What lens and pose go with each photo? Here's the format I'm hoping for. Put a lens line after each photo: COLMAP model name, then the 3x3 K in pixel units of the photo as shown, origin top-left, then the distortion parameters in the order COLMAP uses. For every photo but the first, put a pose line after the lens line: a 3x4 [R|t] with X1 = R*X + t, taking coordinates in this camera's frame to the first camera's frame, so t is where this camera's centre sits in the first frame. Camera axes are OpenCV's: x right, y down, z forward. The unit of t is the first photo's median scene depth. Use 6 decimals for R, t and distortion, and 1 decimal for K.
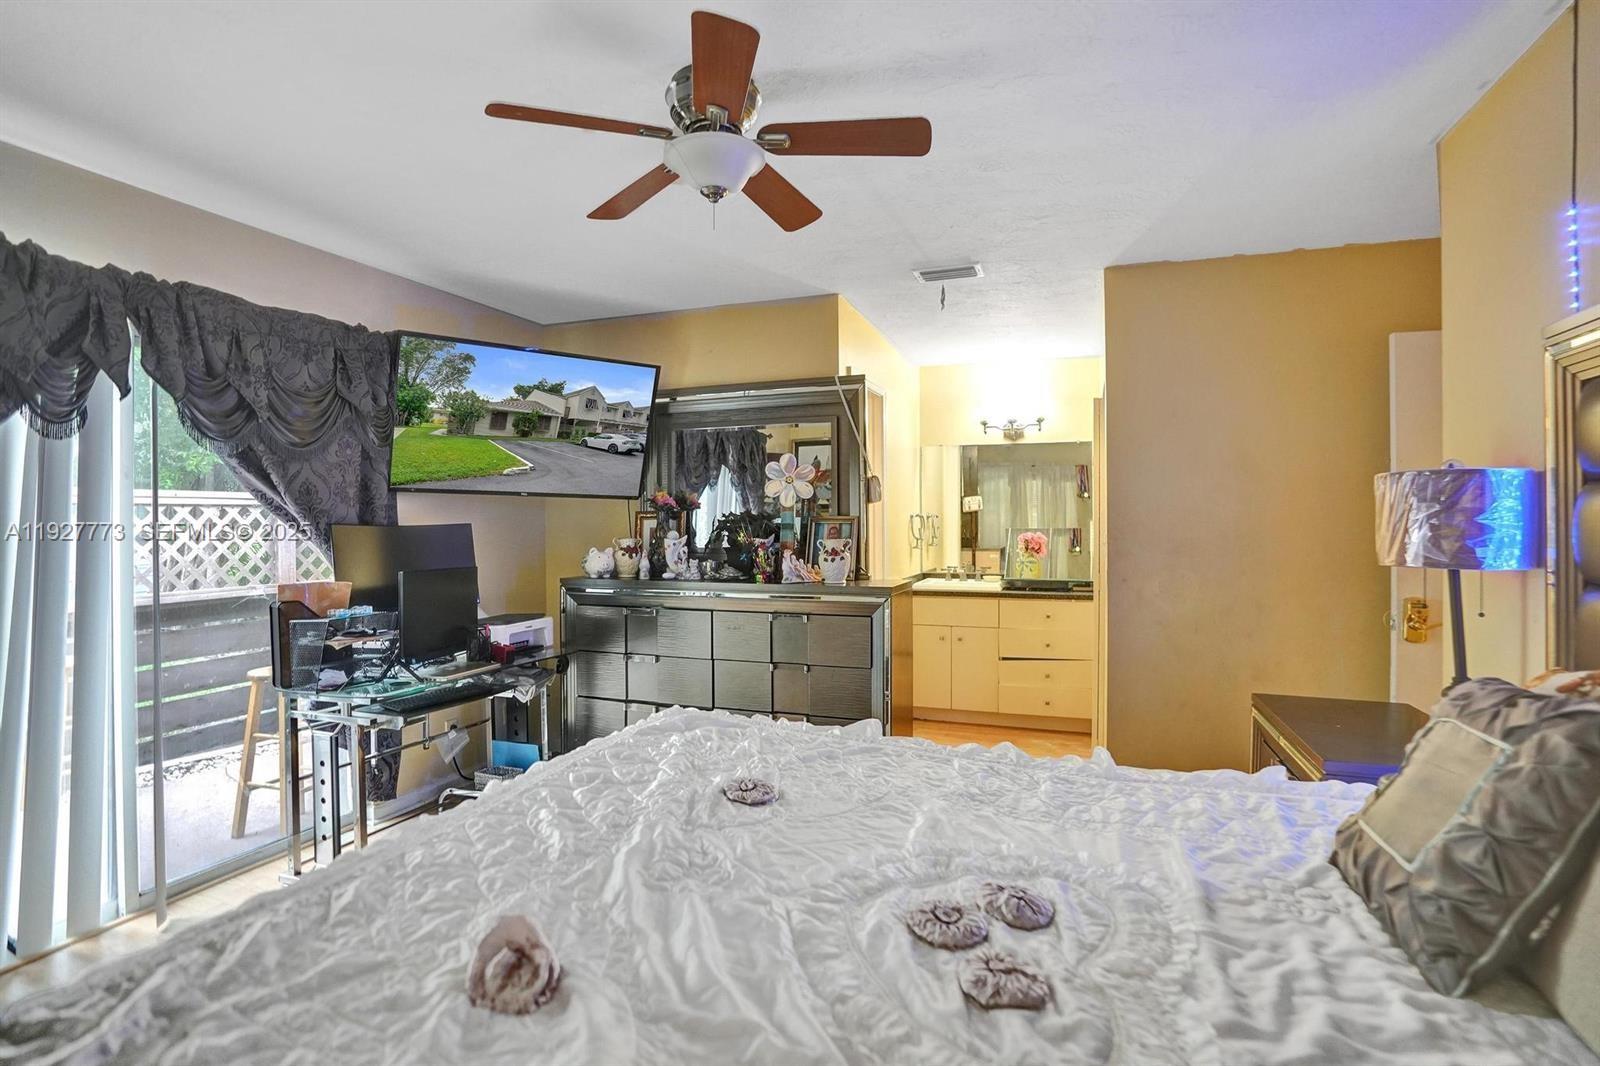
lens RADIAL K [[775.6, 0, 800.0], [0, 775.6, 533.0], [0, 0, 1]] dist [-0.073045, 0.032053]
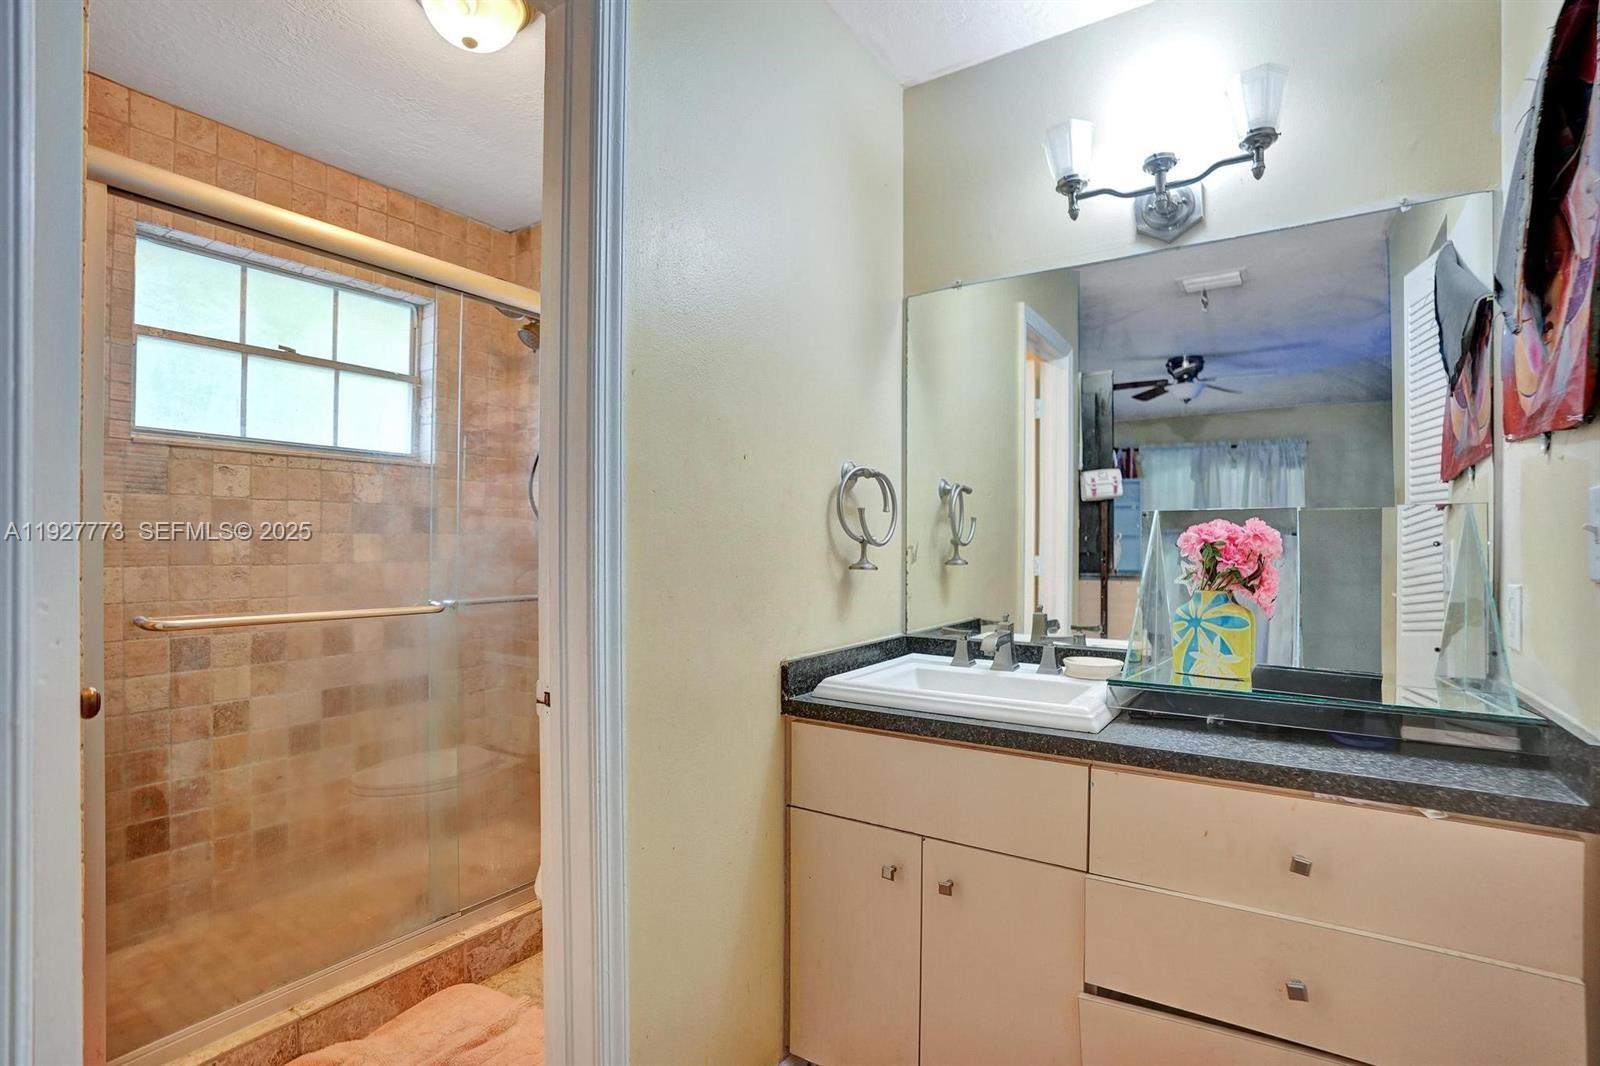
lens RADIAL K [[775.6, 0, 800.0], [0, 775.6, 533.0], [0, 0, 1]] dist [-0.073045, 0.032053]
pose [[0.975274, 0.017491, -0.220306, 0.177726], [-0.022776, 0.999510, -0.021470, 0.011135], [0.219822, 0.025957, 0.975195, 0.589794]]
